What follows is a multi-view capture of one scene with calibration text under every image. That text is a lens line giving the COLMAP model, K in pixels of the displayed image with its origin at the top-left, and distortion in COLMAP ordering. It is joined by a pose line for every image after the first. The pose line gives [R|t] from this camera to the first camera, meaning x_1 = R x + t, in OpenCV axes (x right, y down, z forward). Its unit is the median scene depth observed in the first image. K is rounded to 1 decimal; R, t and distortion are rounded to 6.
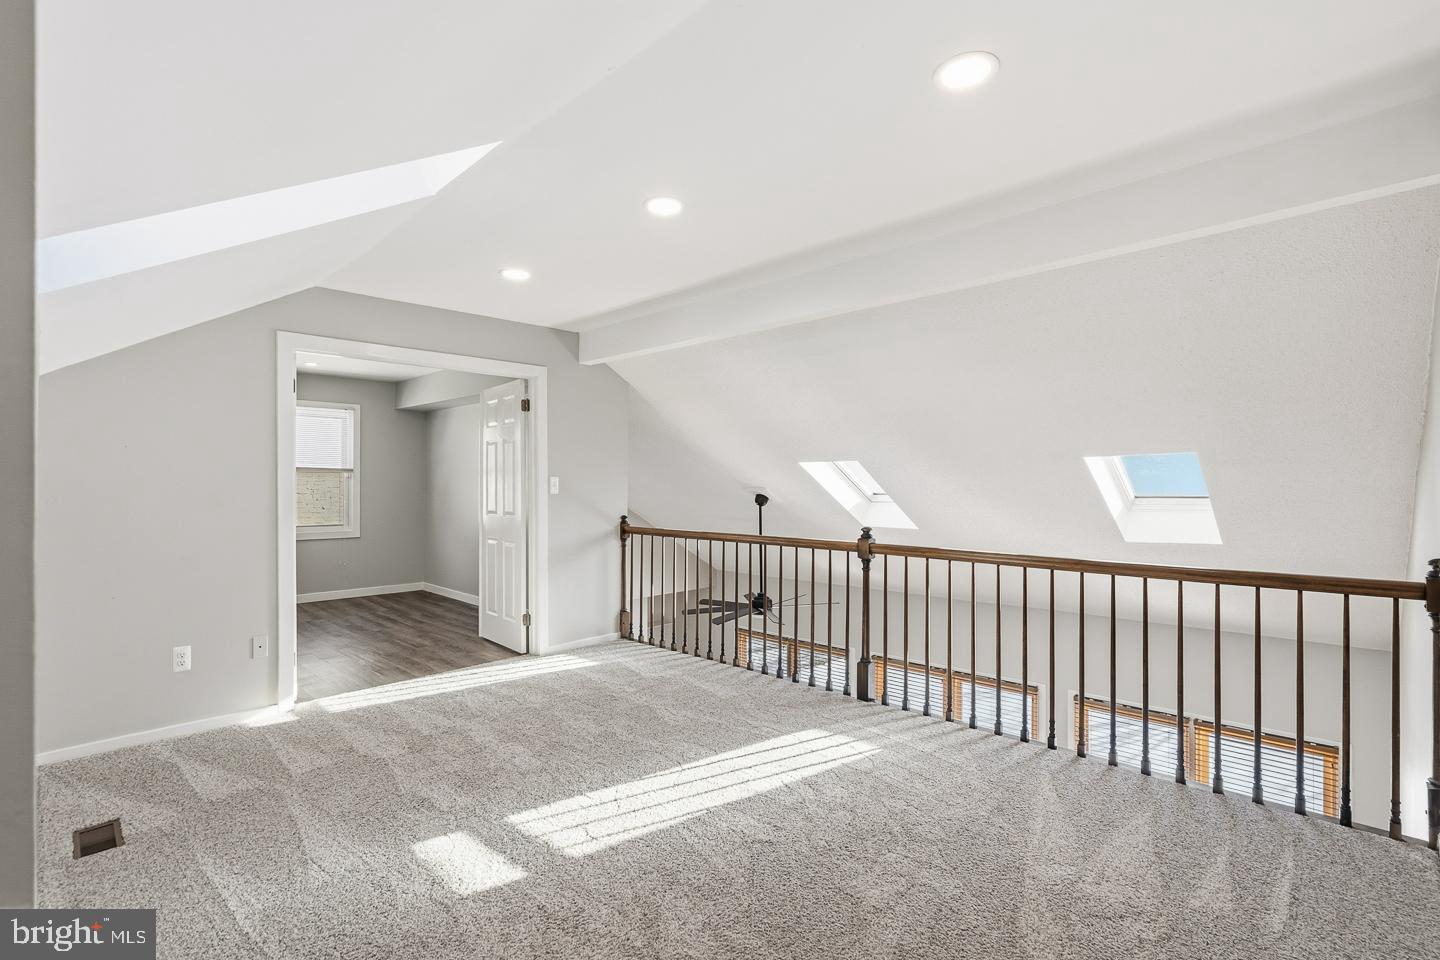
lens RADIAL K [[662.2, 0, 727.4], [0, 662.2, 484.9], [0, 0, 1]] dist [0.001285, -0.000177]
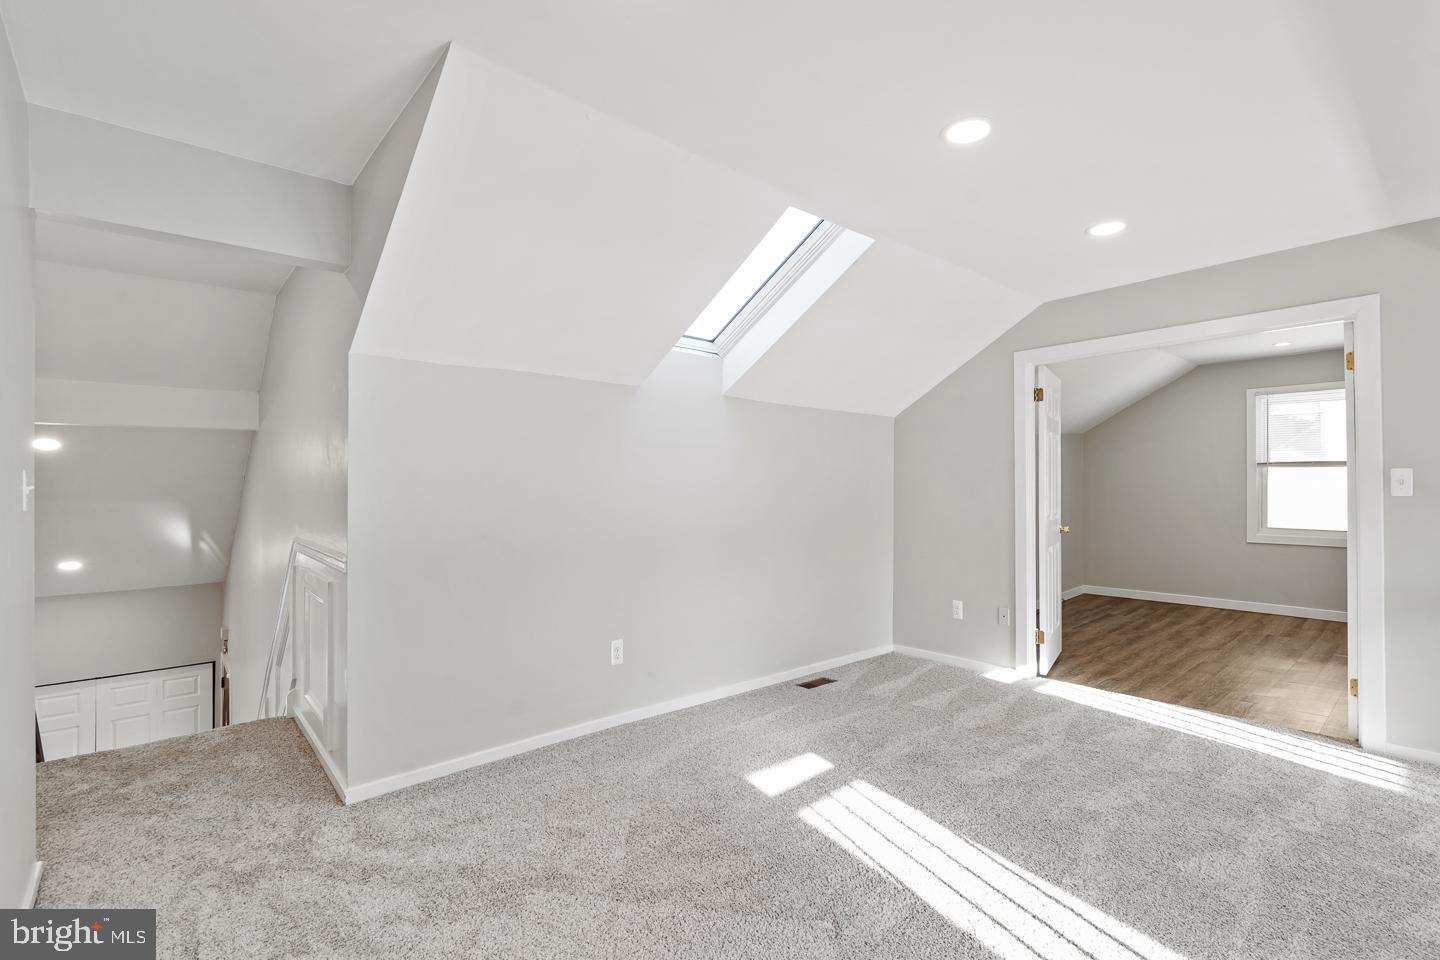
lens RADIAL K [[662.2, 0, 723.9], [0, 662.2, 488.3], [0, 0, 1]] dist [0.001285, -0.000177]
pose [[-0.082422, 0.005508, -0.996582, 0.513818], [0.001560, 0.999984, 0.005398, 0.002230], [0.996596, -0.001110, -0.082429, 0.557029]]
